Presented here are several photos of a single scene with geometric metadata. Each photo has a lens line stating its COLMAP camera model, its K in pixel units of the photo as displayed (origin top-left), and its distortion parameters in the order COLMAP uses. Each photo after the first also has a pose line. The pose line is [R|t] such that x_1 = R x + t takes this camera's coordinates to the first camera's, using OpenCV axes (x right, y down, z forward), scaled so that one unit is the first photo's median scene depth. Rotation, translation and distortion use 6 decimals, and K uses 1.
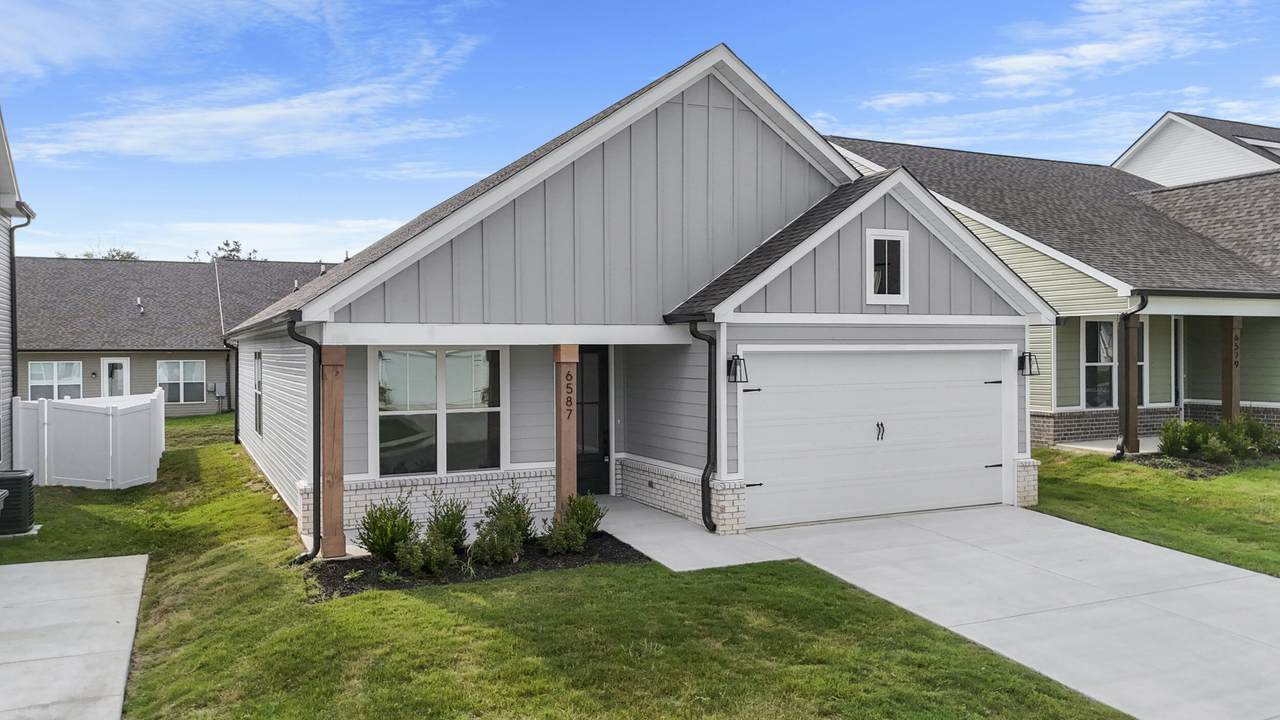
lens RADIAL K [[959.9, 0, 636.6], [0, 959.9, 357.0], [0, 0, 1]] dist [0.019771, 0.000066]
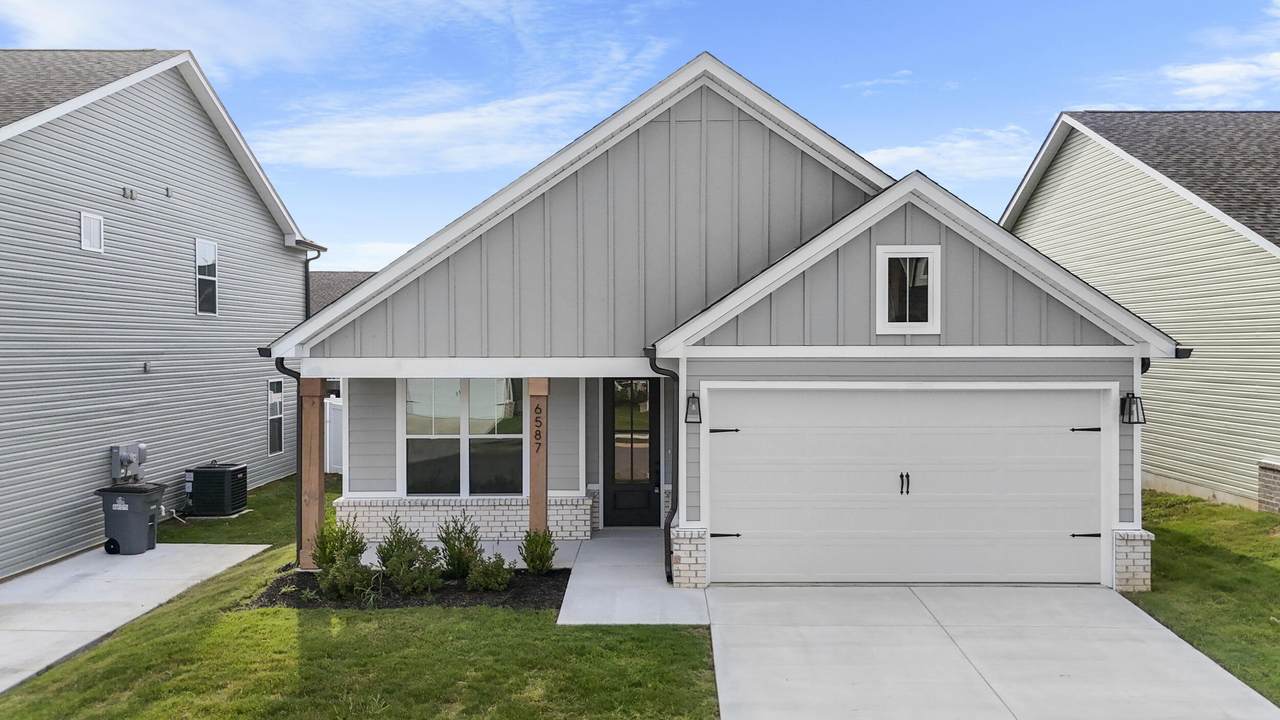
lens RADIAL K [[959.9, 0, 643.1], [0, 959.9, 354.6], [0, 0, 1]] dist [0.019771, 0.000066]
pose [[0.901923, 0.010854, -0.431759, 0.426879], [-0.009656, 0.999941, 0.004966, -0.039763], [0.431788, -0.000310, 0.901975, 0.142950]]
